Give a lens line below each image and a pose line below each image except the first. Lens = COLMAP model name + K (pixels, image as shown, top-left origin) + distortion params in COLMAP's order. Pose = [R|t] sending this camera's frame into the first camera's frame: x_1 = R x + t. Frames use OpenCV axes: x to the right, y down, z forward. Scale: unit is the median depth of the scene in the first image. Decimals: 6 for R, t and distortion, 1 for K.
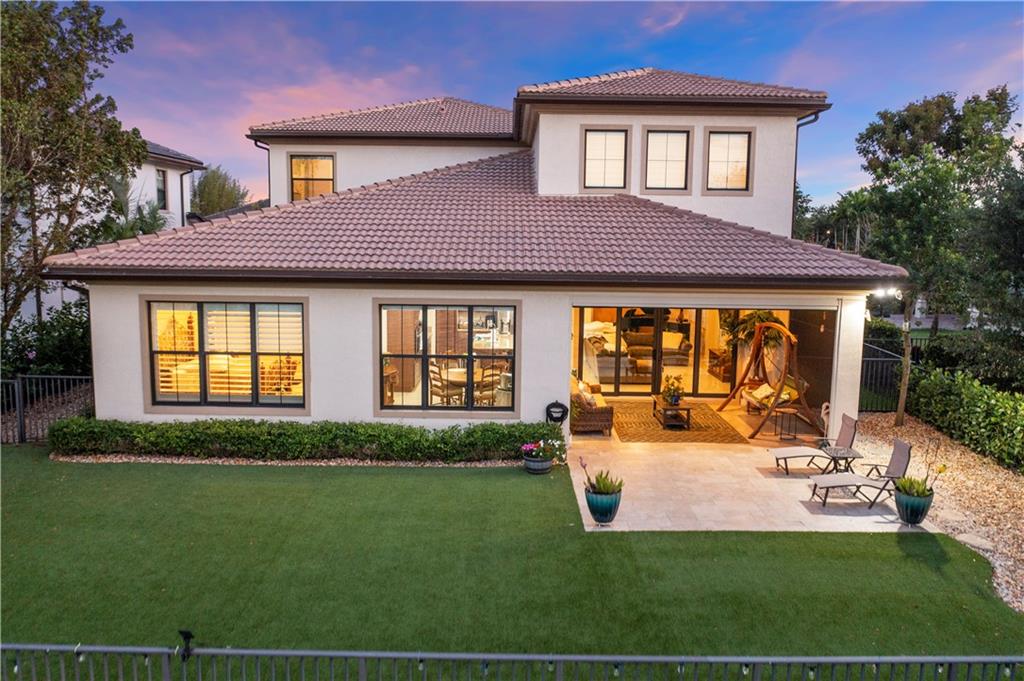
lens RADIAL K [[823.2, 0, 512.0], [0, 823.2, 340.5], [0, 0, 1]] dist [-0.006639, -0.014700]
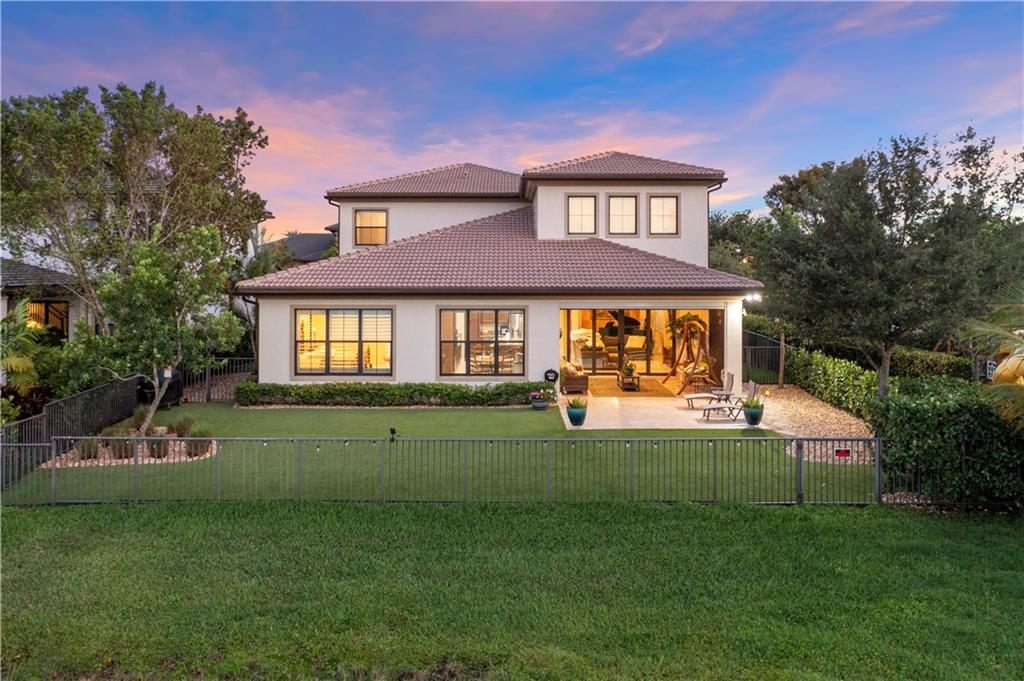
lens RADIAL K [[823.2, 0, 512.0], [0, 823.2, 340.5], [0, 0, 1]] dist [-0.006639, -0.014700]
pose [[0.999927, -0.012011, -0.001468, -0.018027], [0.011939, 0.999065, -0.041555, 0.081804], [0.001965, 0.041535, 0.999135, -0.576432]]
